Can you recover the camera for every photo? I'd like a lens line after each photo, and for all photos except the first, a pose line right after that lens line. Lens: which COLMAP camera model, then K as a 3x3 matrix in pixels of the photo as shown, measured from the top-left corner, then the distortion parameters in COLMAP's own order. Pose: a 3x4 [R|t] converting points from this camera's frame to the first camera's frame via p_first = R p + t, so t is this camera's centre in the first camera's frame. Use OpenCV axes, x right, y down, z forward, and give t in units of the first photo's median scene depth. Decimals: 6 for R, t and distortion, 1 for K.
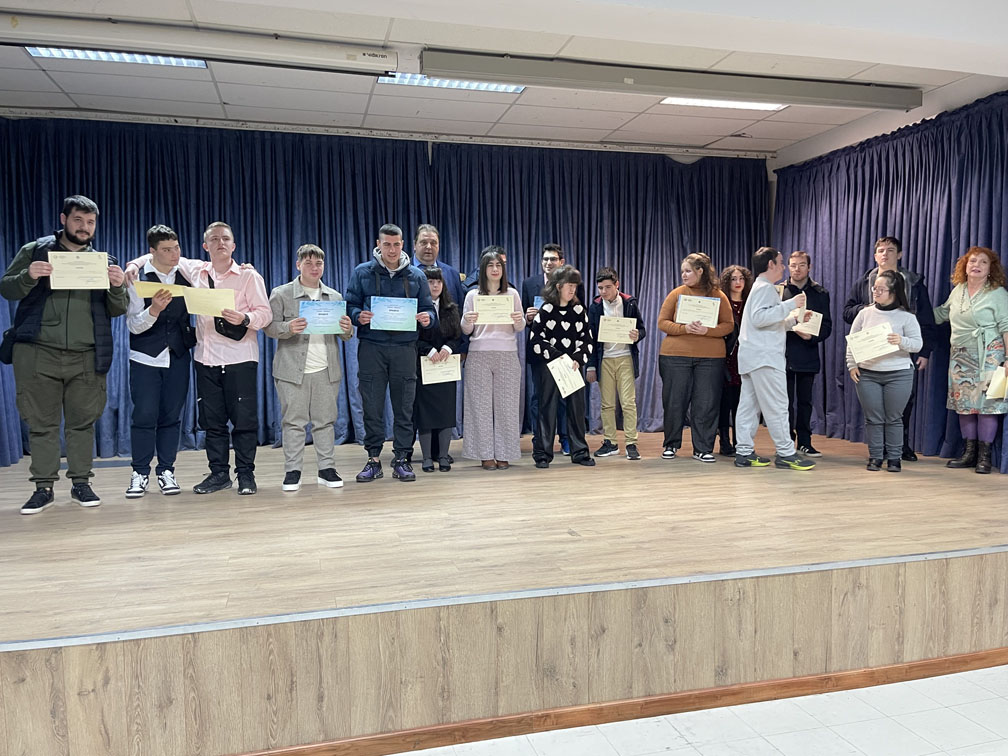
lens RADIAL K [[768.6, 0, 504.0], [0, 768.6, 378.0], [0, 0, 1]] dist [0.038354, -0.040681]
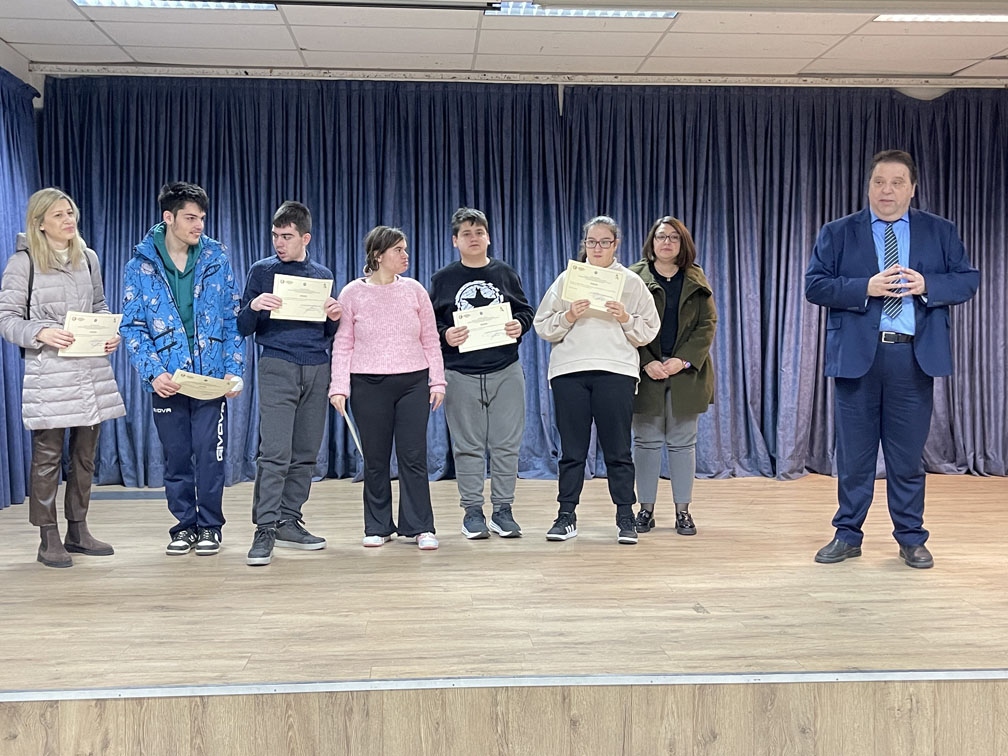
lens RADIAL K [[1065.5, 0, 504.0], [0, 1065.5, 378.0], [0, 0, 1]] dist [0.026326, 0.001532]
pose [[0.981479, 0.015058, -0.190976, 0.104217], [-0.017966, 0.999747, -0.013505, -0.006389], [0.190724, 0.016686, 0.981502, -0.067874]]
